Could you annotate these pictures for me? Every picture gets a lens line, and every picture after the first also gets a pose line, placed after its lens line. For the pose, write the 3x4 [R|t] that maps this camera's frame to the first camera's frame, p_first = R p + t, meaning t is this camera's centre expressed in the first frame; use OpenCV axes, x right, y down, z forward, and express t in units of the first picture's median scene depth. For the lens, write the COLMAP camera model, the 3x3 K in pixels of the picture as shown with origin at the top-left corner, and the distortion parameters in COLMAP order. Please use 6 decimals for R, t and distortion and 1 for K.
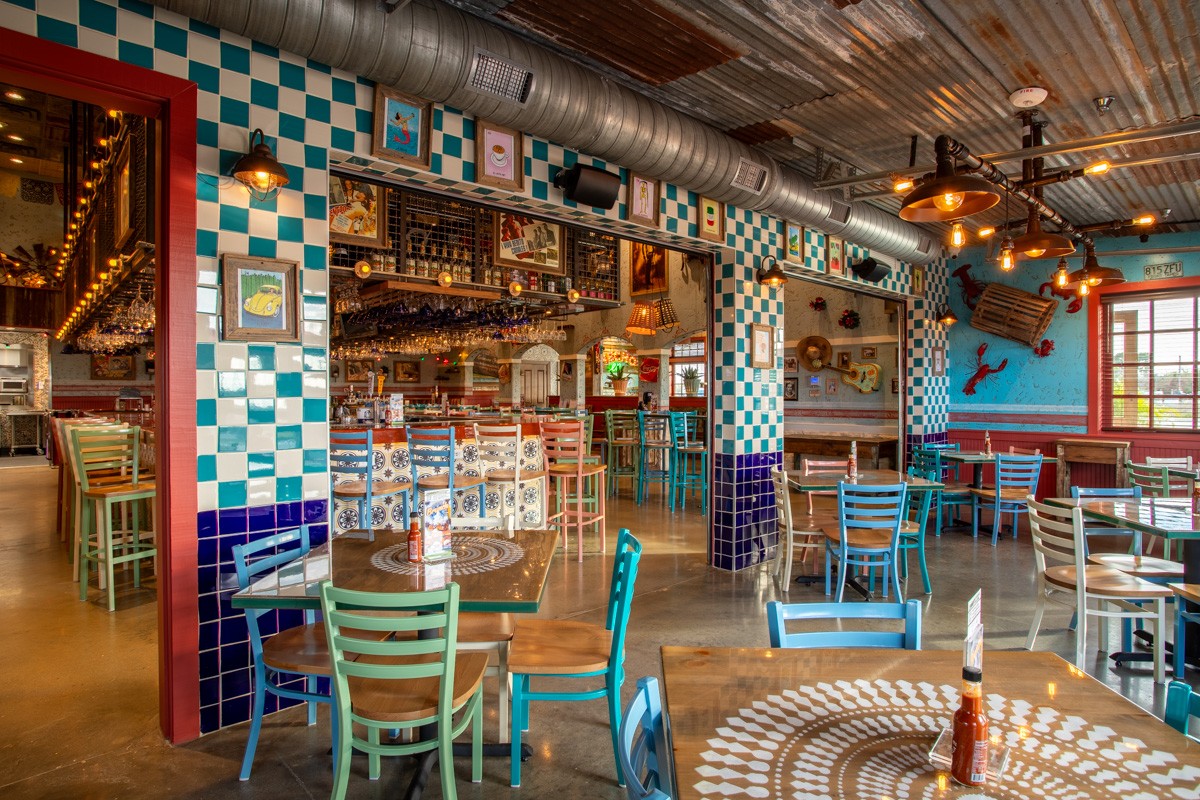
lens RADIAL K [[647.4, 0, 597.8], [0, 647.4, 395.7], [0, 0, 1]] dist [0.000137, 0.000026]
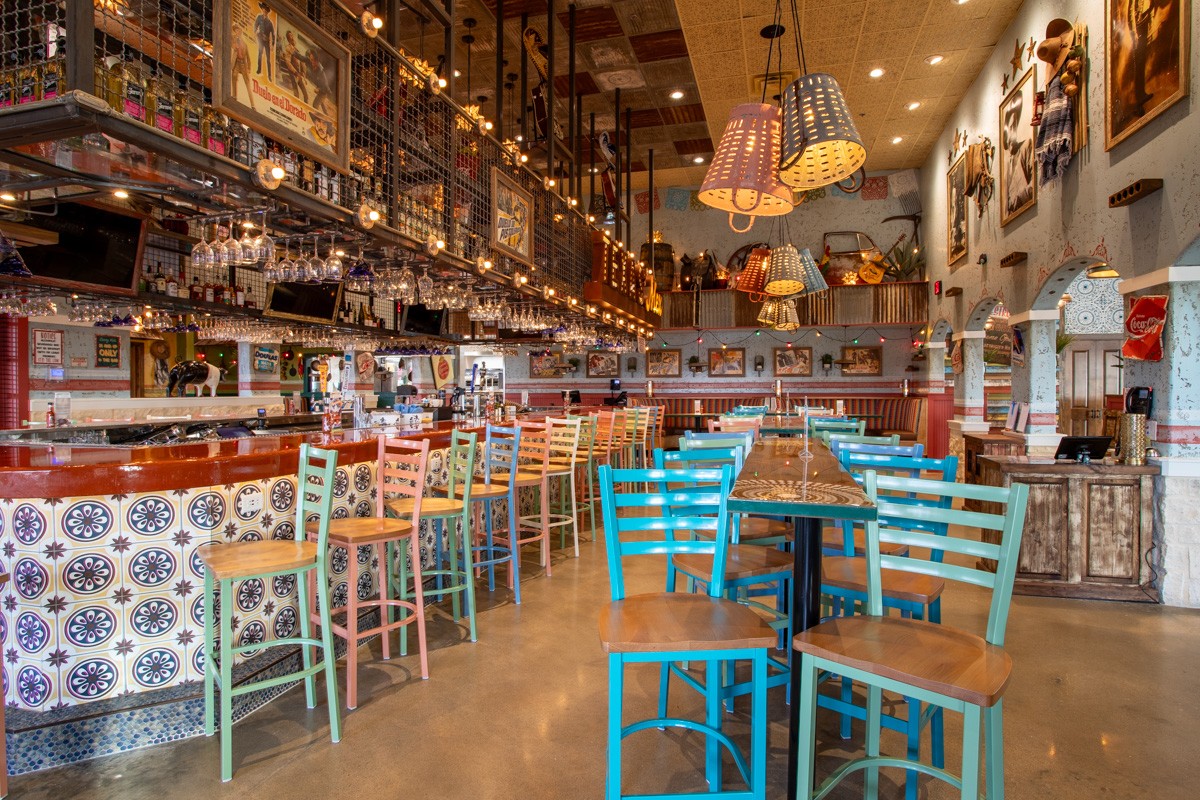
lens RADIAL K [[629.8, 0, 599.2], [0, 629.8, 395.1], [0, 0, 1]] dist [-0.002755, -0.000513]
pose [[0.507013, 0.008680, -0.861895, 0.175160], [-0.002435, 0.999960, 0.008638, -0.003935], [0.861935, -0.002281, 0.507013, 0.413640]]
